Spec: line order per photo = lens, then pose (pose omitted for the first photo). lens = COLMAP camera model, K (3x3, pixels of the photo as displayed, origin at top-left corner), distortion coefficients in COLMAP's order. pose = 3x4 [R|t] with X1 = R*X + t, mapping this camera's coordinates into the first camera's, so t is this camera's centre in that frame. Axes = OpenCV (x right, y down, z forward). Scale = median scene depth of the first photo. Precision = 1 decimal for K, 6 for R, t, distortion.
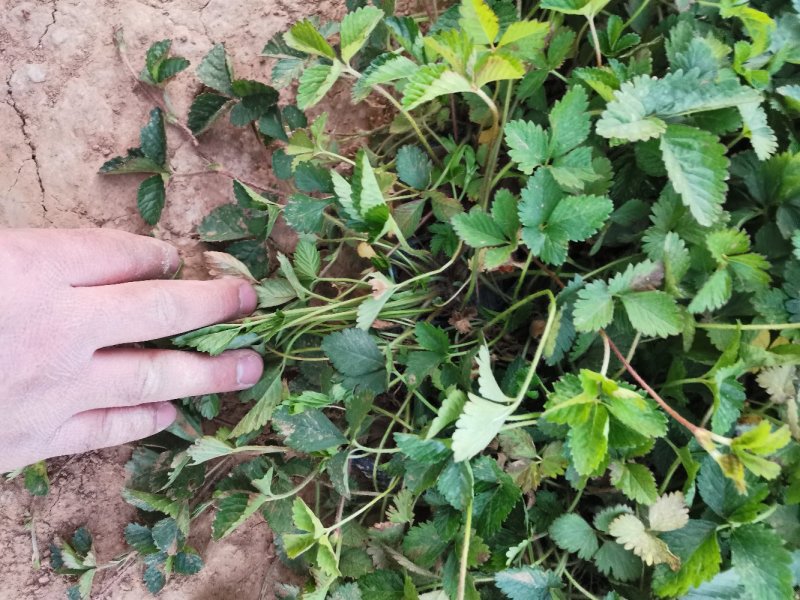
lens RADIAL K [[582.3, 0, 409.6], [0, 582.3, 311.2], [0, 0, 1]] dist [0.074833, -0.089688]
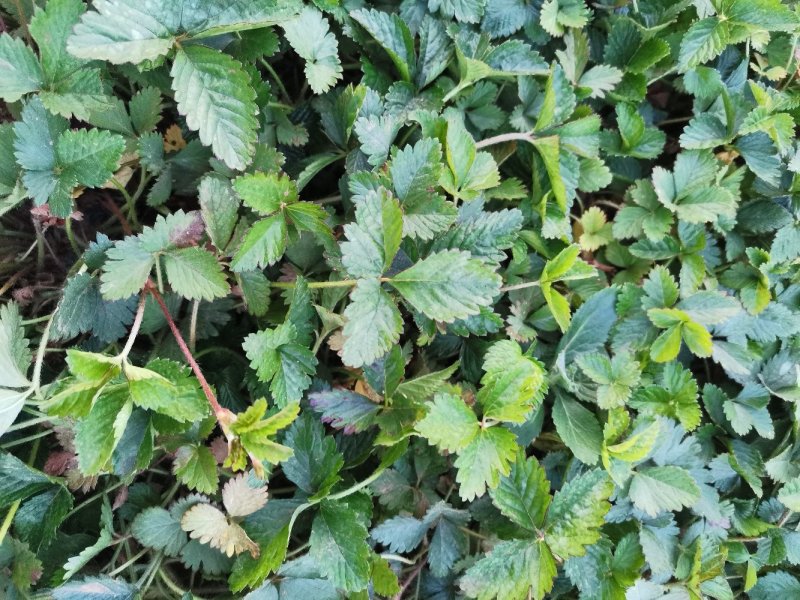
lens RADIAL K [[591.0, 0, 400.0], [0, 591.0, 300.0], [0, 0, 1]] dist [0.061908, -0.082769]
pose [[0.973841, -0.054776, 0.220530, 0.480578], [0.040179, 0.996728, 0.070141, -0.006947], [-0.223650, -0.059446, 0.972855, 0.092599]]
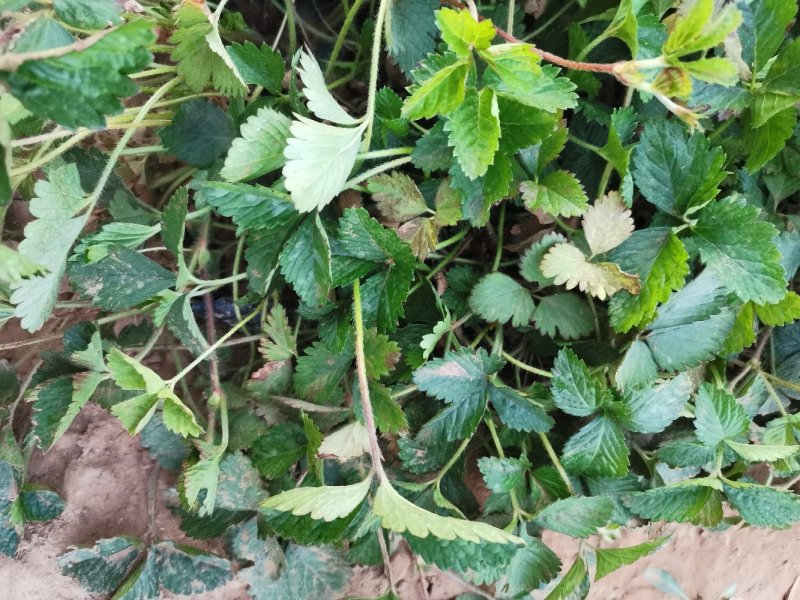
lens RADIAL K [[591.0, 0, 400.0], [0, 591.0, 300.0], [0, 0, 1]] dist [0.061908, -0.082769]
pose [[0.958362, -0.271260, 0.089218, 0.091250], [0.262448, 0.959839, 0.099142, 0.286791], [-0.112529, -0.071599, 0.991066, 0.274964]]
